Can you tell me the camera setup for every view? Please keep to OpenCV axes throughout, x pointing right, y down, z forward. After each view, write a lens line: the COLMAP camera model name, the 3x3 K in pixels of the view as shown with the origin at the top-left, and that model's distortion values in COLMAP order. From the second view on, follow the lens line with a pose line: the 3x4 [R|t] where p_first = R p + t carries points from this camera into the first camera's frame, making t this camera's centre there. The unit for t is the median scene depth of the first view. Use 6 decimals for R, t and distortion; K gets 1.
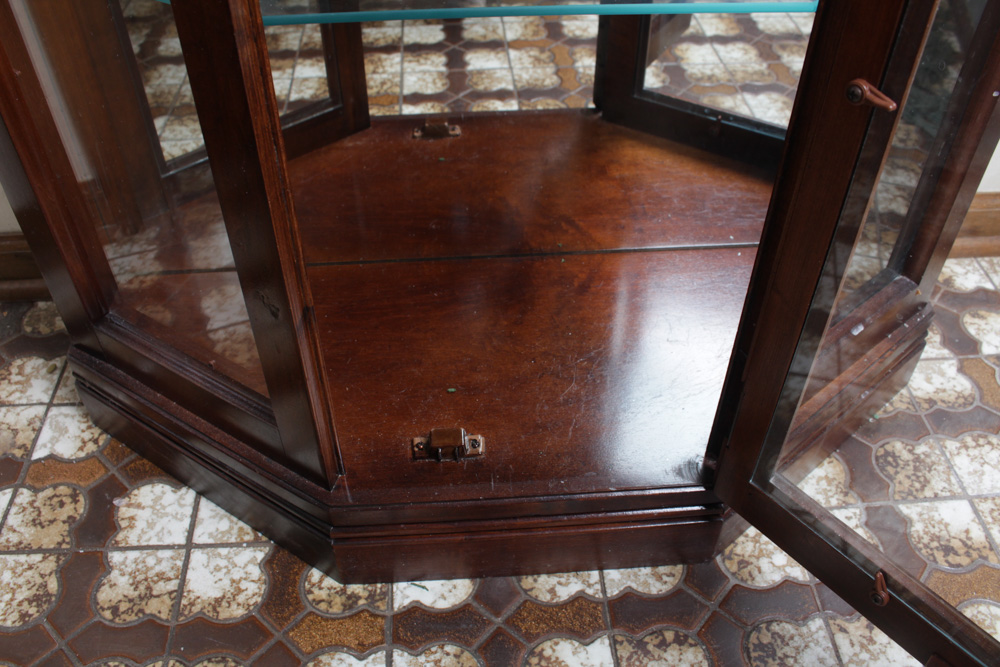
lens RADIAL K [[863.9, 0, 495.1], [0, 863.9, 336.8], [0, 0, 1]] dist [-0.147291, 0.103934]
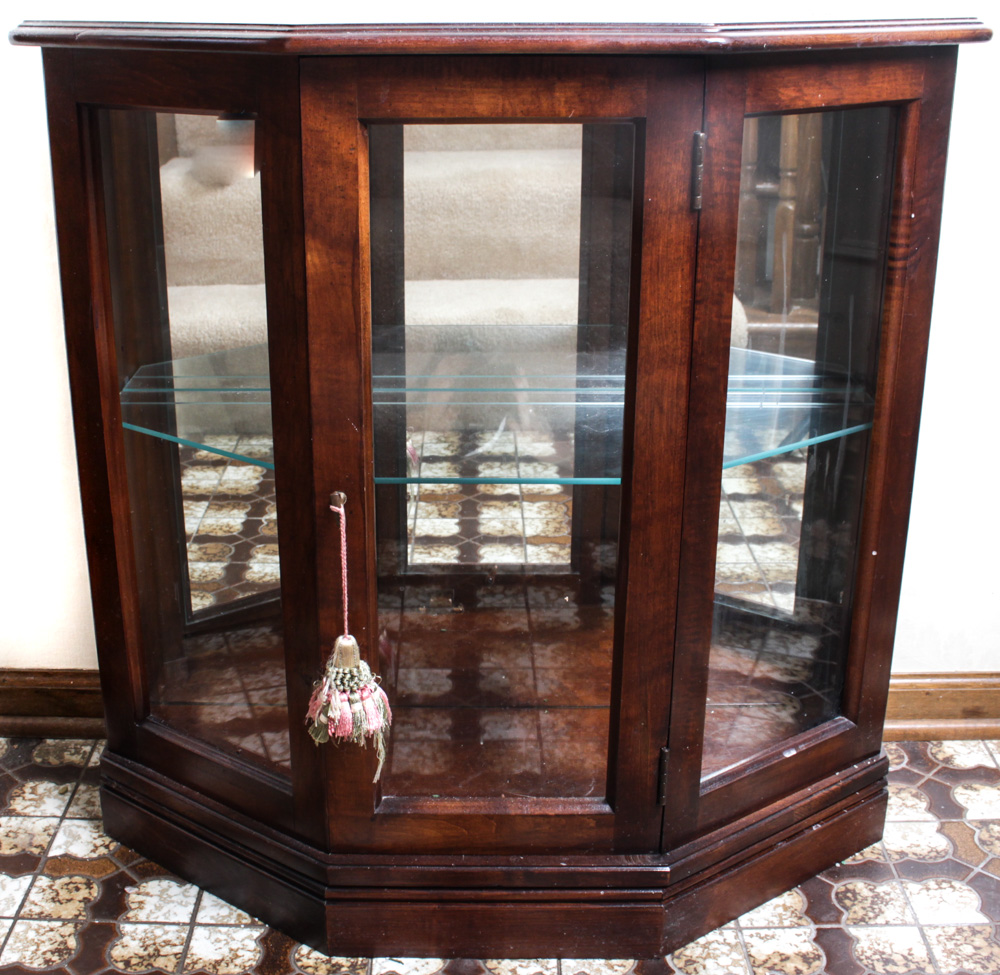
lens RADIAL K [[1401.2, 0, 440.3], [0, 1401.2, 491.0], [0, 0, 1]] dist [-0.127056, 0.000000]
pose [[0.995808, 0.026729, -0.087471, 0.104624], [-0.058388, 0.921901, -0.383000, 0.386546], [0.070402, 0.386502, 0.919598, -0.849861]]
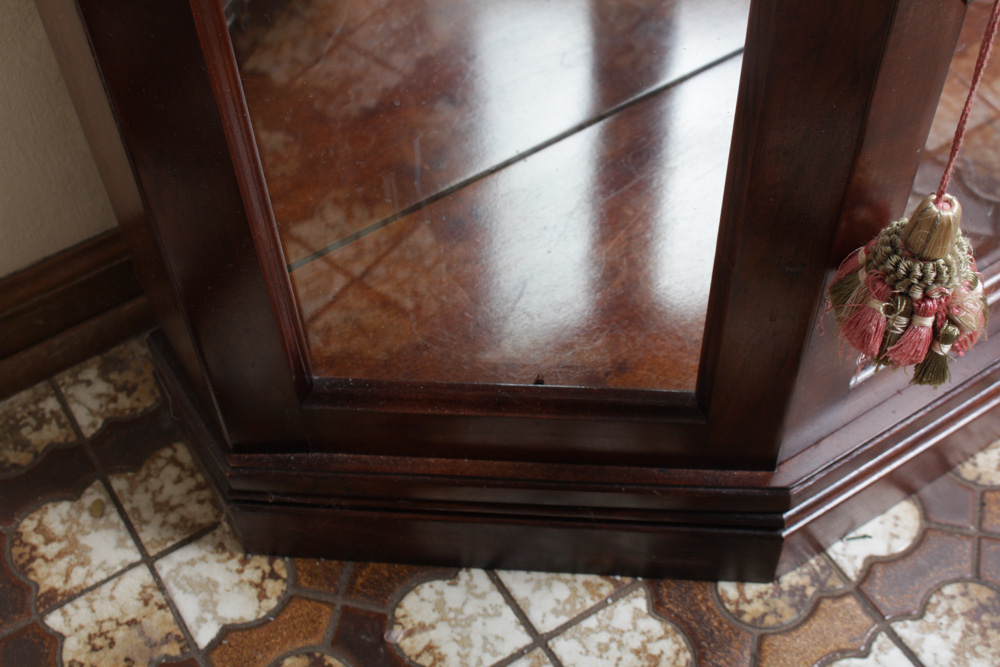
lens RADIAL K [[1412.9, 0, 493.8], [0, 1412.9, 299.4], [0, 0, 1]] dist [-0.064743, 0.000000]
pose [[0.882293, -0.390634, 0.262610, -0.568347], [0.347734, 0.916947, 0.195679, -0.231877], [-0.317238, -0.081328, 0.944852, -0.037413]]
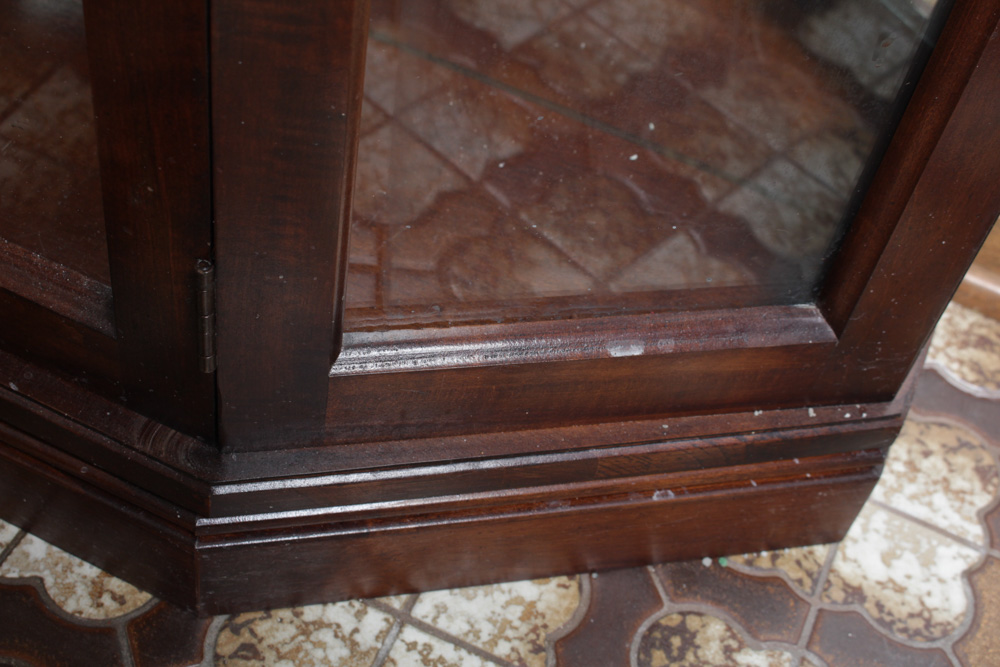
lens RADIAL K [[1412.9, 0, 504.6], [0, 1412.9, 334.5], [0, 0, 1]] dist [-0.064743, 0.000000]
pose [[0.874687, 0.439773, -0.203769, 0.499487], [-0.423063, 0.897879, 0.121783, -0.080886], [0.236517, -0.020315, 0.971415, 0.177419]]
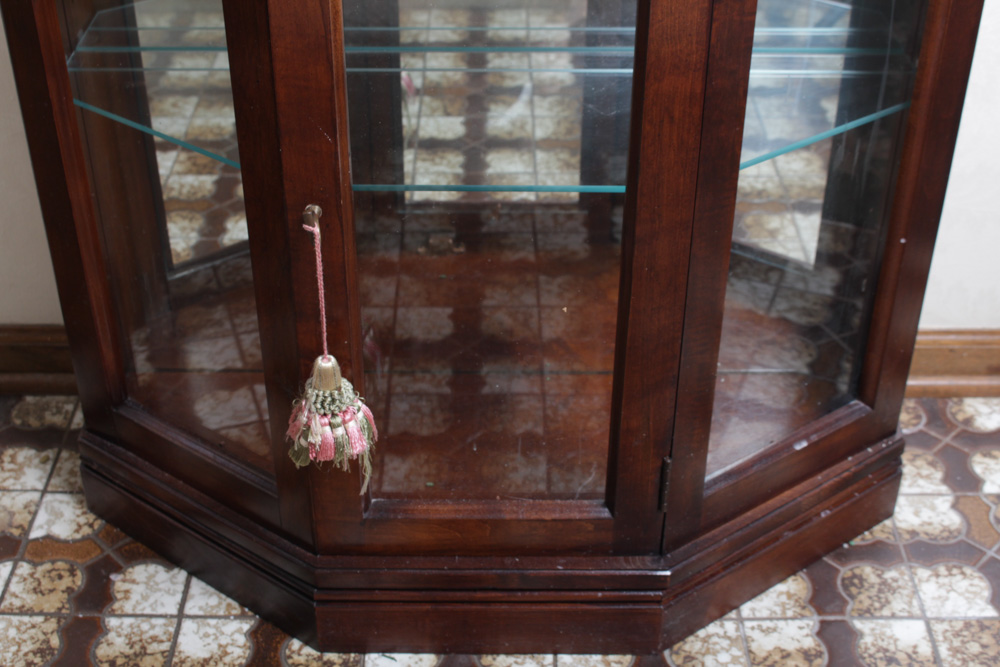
lens RADIAL K [[1412.9, 0, 498.0], [0, 1412.9, 337.9], [0, 0, 1]] dist [-0.064743, 0.000000]
pose [[0.997517, 0.044166, -0.054853, 0.124432], [-0.051920, 0.987456, -0.149113, 0.138205], [0.047579, 0.151590, 0.987298, -0.795911]]
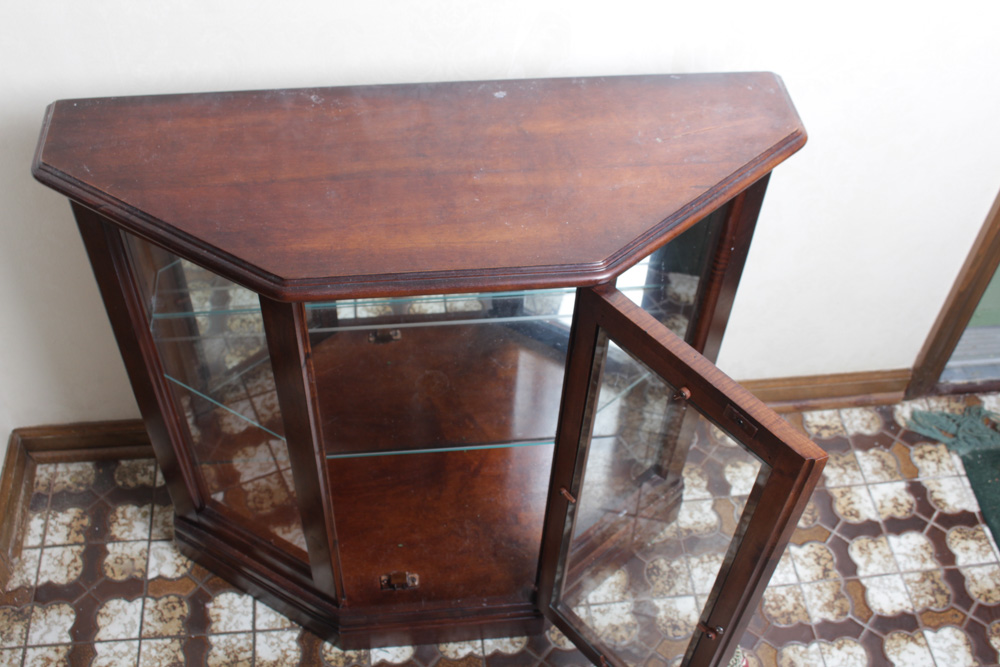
lens RADIAL K [[1078.4, 0, 497.2], [0, 1078.4, 342.6], [0, 0, 1]] dist [-0.089712, 0.000000]
pose [[0.998181, -0.005268, 0.060060, 0.019231], [-0.001006, 0.994582, 0.103954, -0.579526], [-0.060282, -0.103825, 0.992767, -1.181040]]
